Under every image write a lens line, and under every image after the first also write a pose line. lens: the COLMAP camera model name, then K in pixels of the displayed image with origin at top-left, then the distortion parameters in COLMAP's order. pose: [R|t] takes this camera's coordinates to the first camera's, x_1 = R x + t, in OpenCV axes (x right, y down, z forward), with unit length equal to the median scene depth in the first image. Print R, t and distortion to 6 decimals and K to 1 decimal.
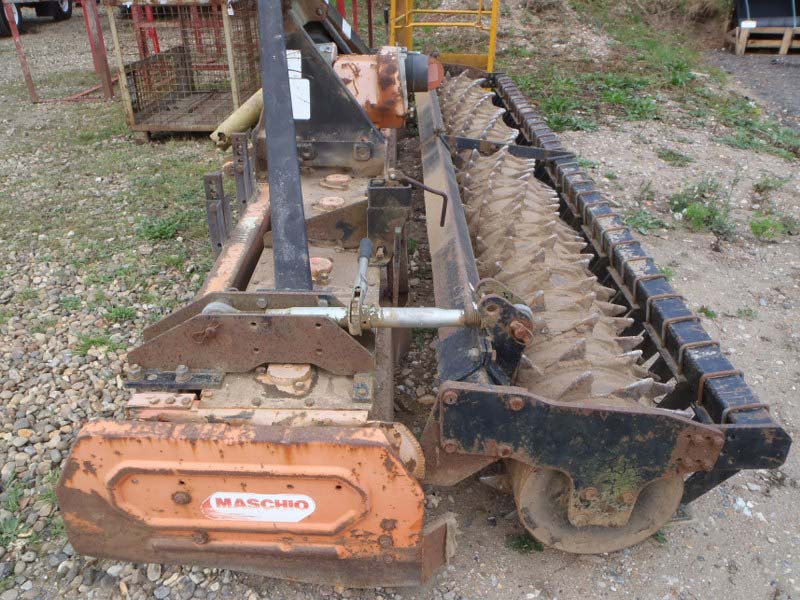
lens RADIAL K [[667.5, 0, 400.0], [0, 667.5, 300.0], [0, 0, 1]] dist [-0.041704, 0.025761]
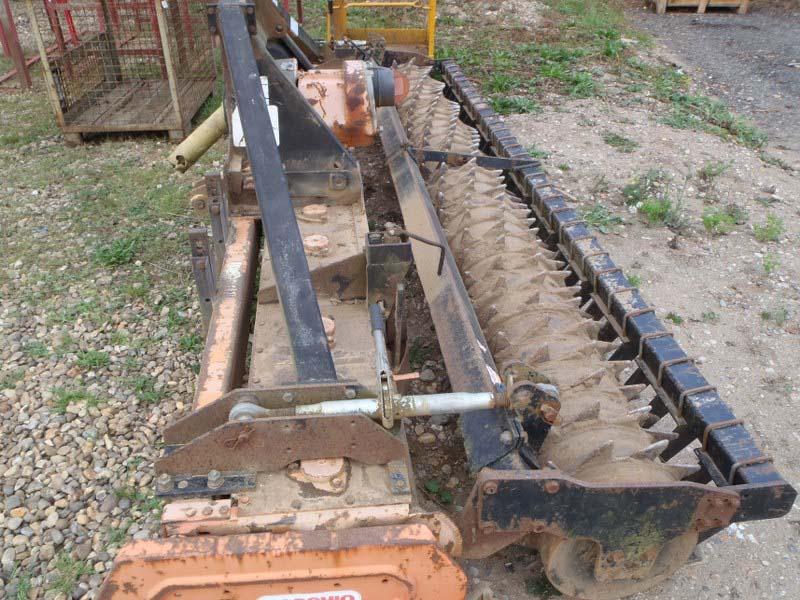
lens RADIAL K [[667.5, 0, 400.0], [0, 667.5, 300.0], [0, 0, 1]] dist [-0.041704, 0.025761]
pose [[0.992691, -0.059571, 0.104956, -0.086616], [0.051975, 0.995927, 0.073672, -0.126720], [-0.108918, -0.067679, 0.991744, 0.011272]]
